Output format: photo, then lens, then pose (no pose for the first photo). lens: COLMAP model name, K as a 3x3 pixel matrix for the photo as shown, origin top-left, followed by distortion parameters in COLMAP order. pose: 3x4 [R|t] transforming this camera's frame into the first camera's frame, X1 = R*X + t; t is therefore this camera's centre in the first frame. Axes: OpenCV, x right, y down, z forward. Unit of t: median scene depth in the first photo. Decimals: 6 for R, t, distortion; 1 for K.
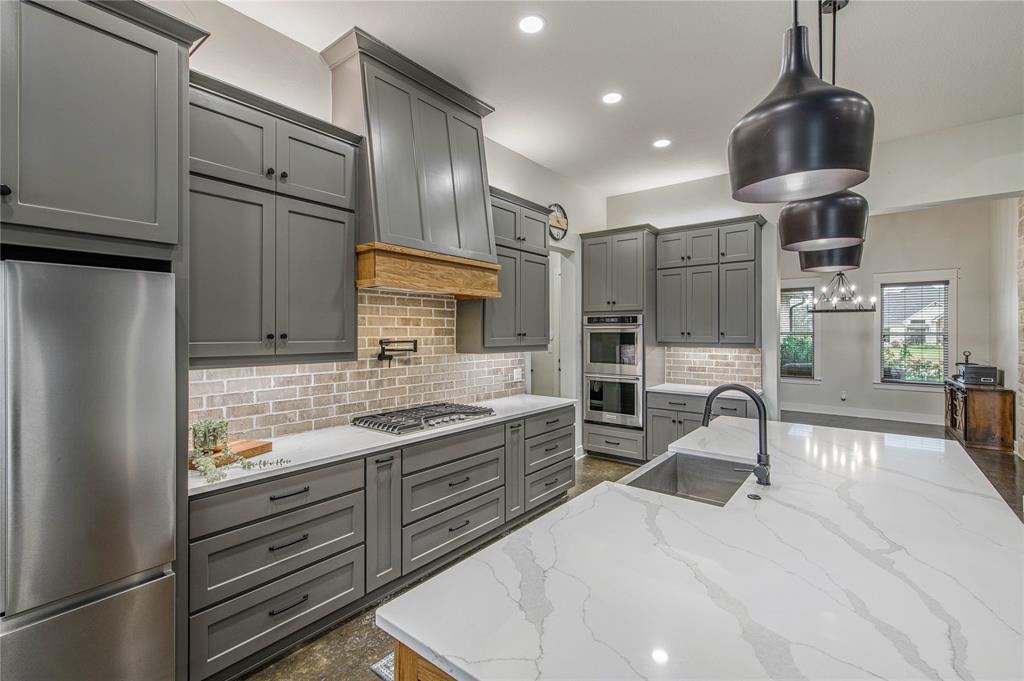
lens RADIAL K [[450.7, 0, 507.1], [0, 450.7, 330.2], [0, 0, 1]] dist [0.002079, 0.000022]
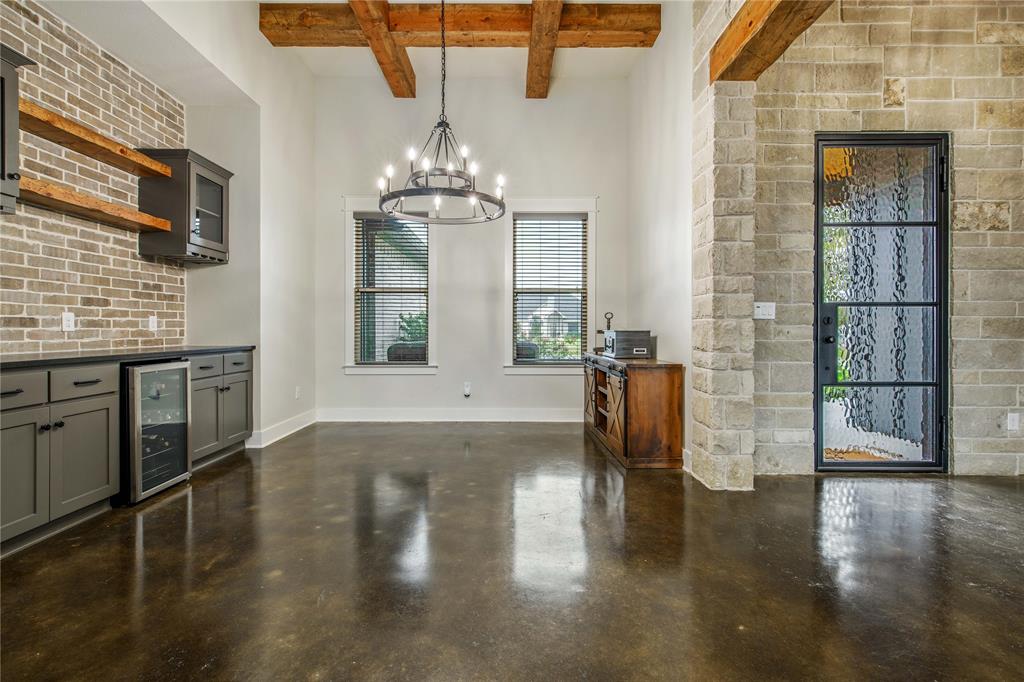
lens RADIAL K [[450.7, 0, 507.1], [0, 450.7, 330.7], [0, 0, 1]] dist [0.002079, 0.000022]
pose [[0.781543, -0.001582, 0.623850, 0.950661], [-0.003871, 0.999965, 0.007385, 0.141909], [-0.623840, -0.008186, 0.781509, 1.138016]]
